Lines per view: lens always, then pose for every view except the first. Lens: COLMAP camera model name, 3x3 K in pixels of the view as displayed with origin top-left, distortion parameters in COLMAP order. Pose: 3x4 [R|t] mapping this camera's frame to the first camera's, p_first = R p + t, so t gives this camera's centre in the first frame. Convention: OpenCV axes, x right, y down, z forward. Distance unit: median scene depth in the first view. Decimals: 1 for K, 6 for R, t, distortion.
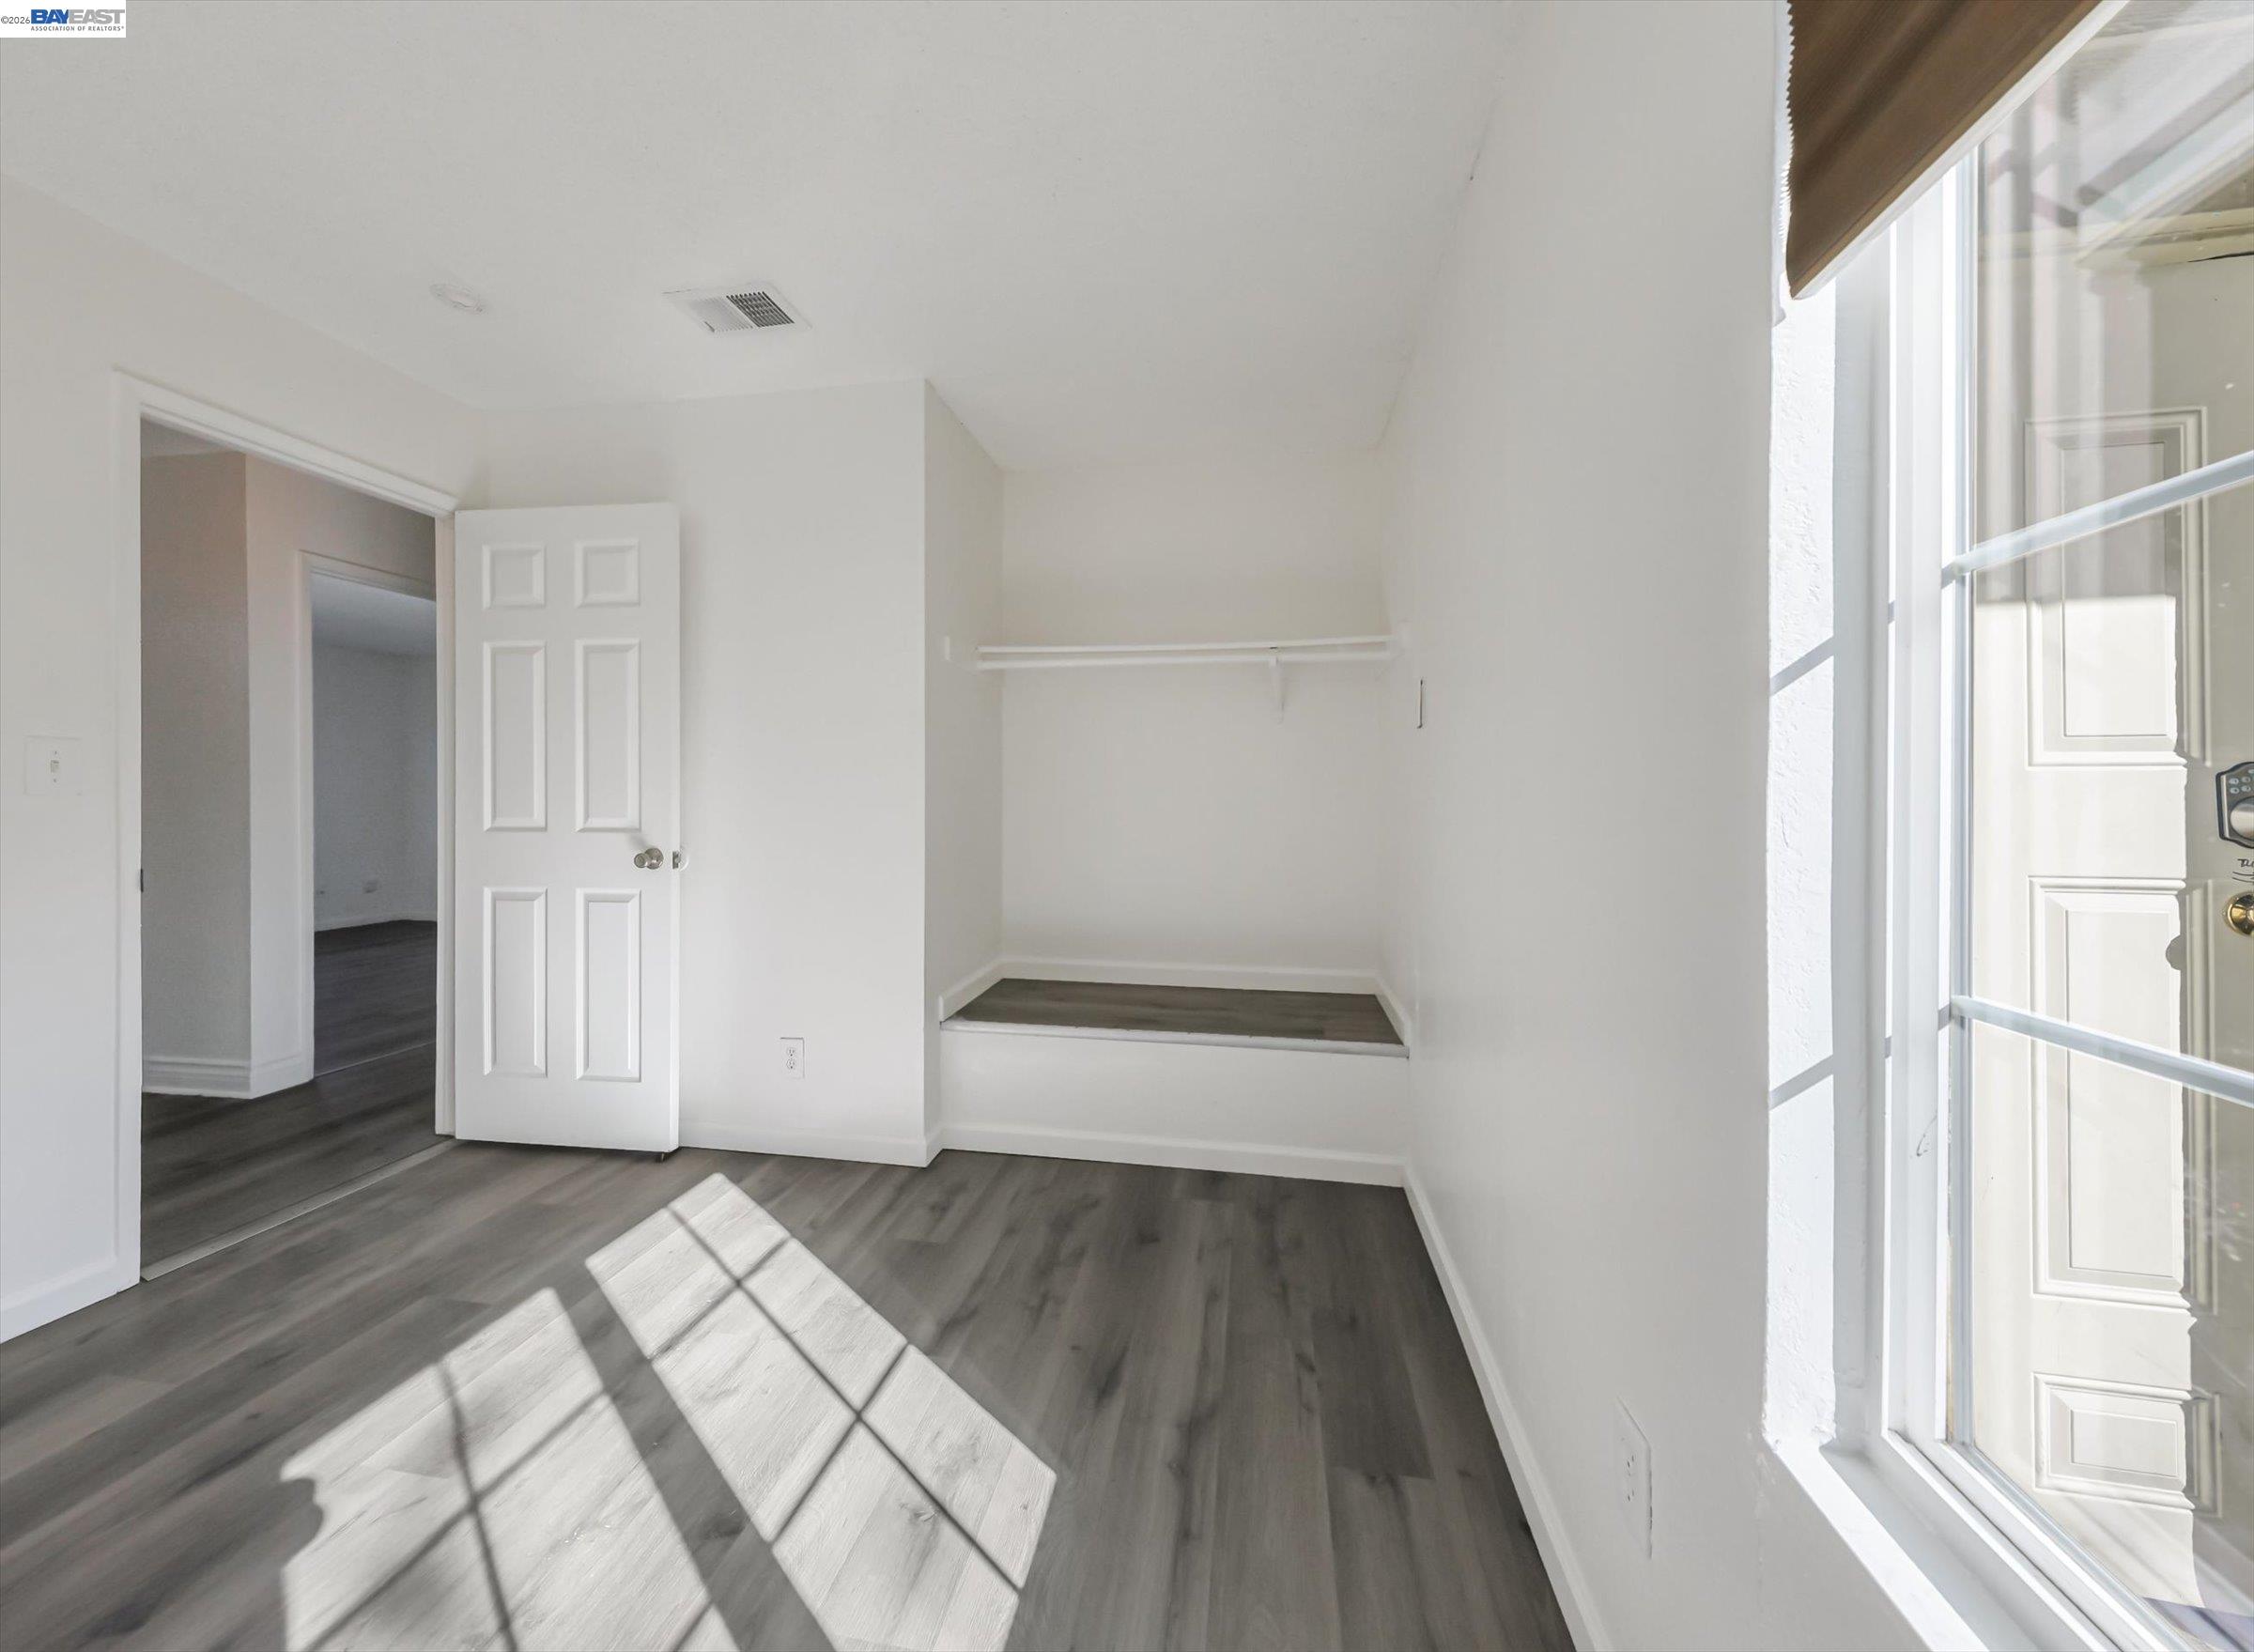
lens RADIAL K [[803.9, 0, 1139.9], [0, 803.9, 800.1], [0, 0, 1]] dist [0.014360, -0.000155]
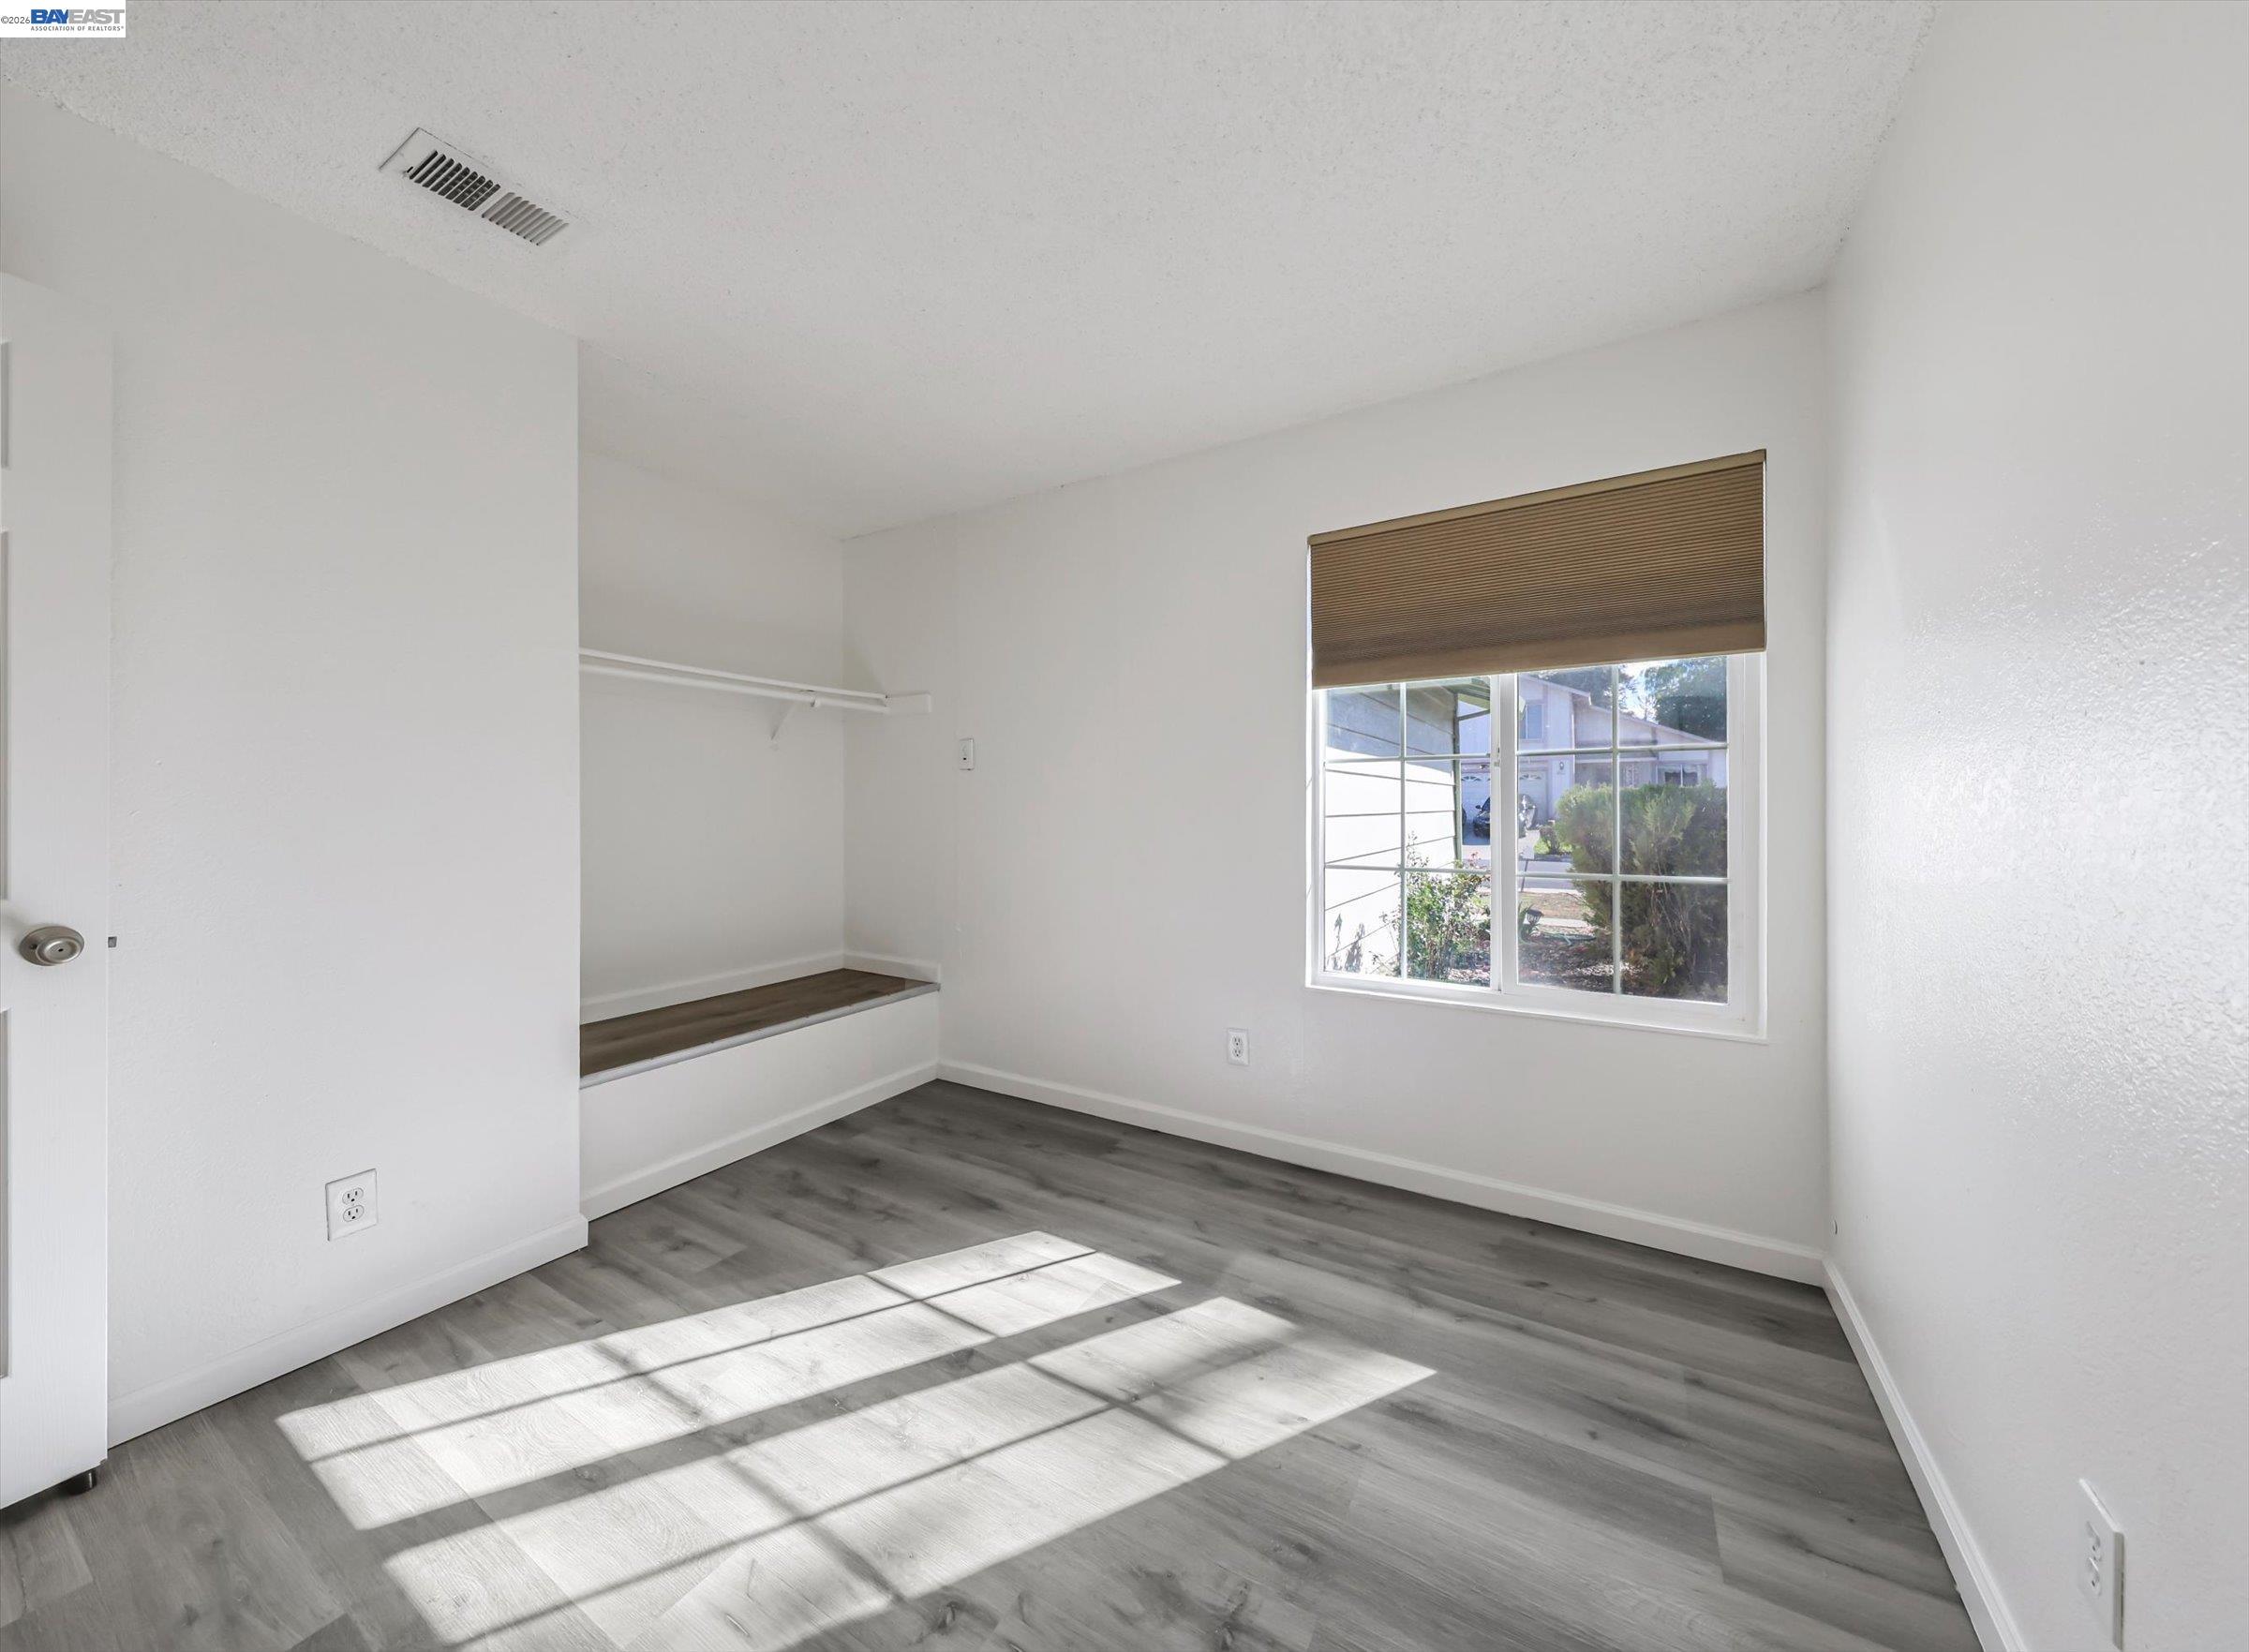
lens RADIAL K [[802.1, 0, 1137.4], [0, 802.1, 800.1], [0, 0, 1]] dist [0.014360, -0.000155]
pose [[0.339610, 0.003151, 0.940561, -1.140341], [0.006408, 0.999963, -0.005663, -0.023141], [-0.940544, 0.007950, 0.339578, 0.176568]]
